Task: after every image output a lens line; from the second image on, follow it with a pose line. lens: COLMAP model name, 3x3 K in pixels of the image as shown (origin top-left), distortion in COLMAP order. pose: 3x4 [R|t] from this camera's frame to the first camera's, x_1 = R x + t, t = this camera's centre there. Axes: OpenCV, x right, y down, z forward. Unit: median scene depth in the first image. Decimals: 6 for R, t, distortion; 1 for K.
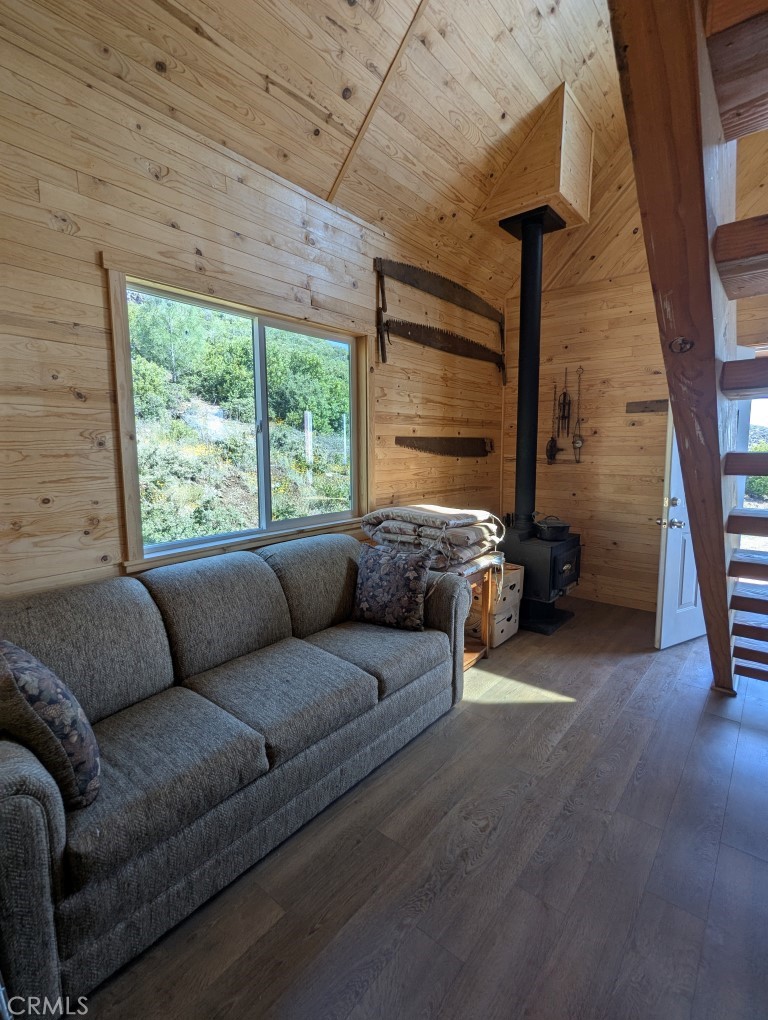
lens RADIAL K [[484.3, 0, 379.0], [0, 484.3, 509.8], [0, 0, 1]] dist [-0.008484, 0.000275]
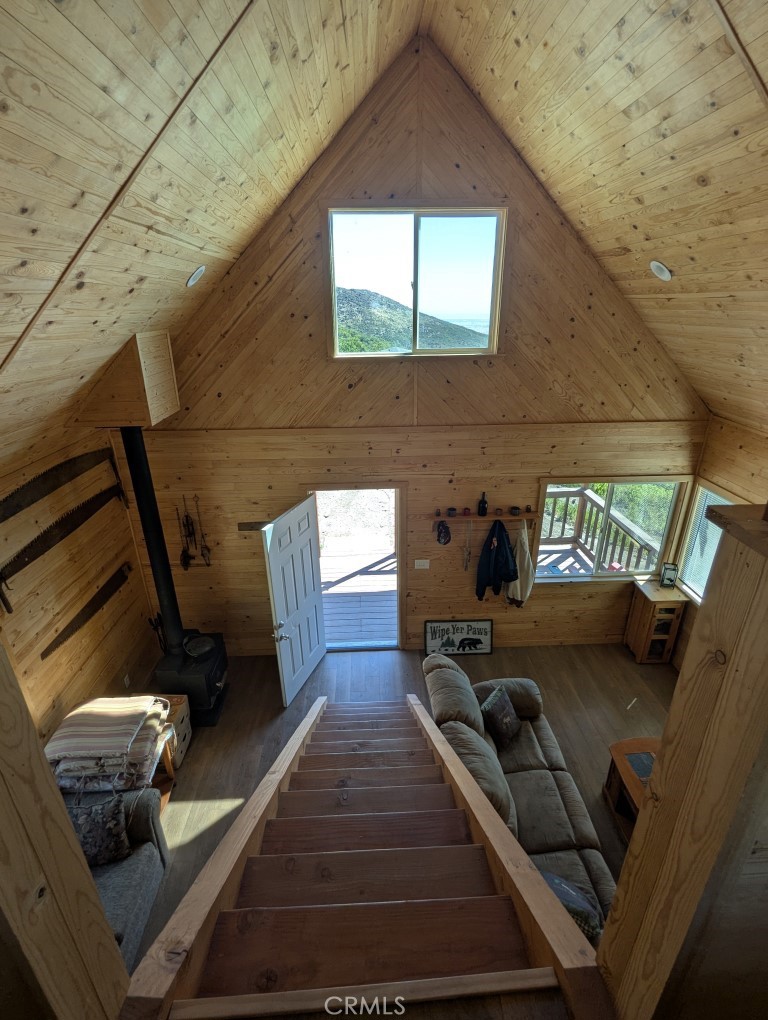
lens RADIAL K [[484.3, 0, 379.0], [0, 484.3, 509.8], [0, 0, 1]] dist [-0.008484, 0.000275]
pose [[0.744557, -0.261966, 0.614010, 0.018593], [0.090224, 0.950835, 0.296264, -0.620332], [-0.661433, -0.165187, 0.731587, -0.177036]]
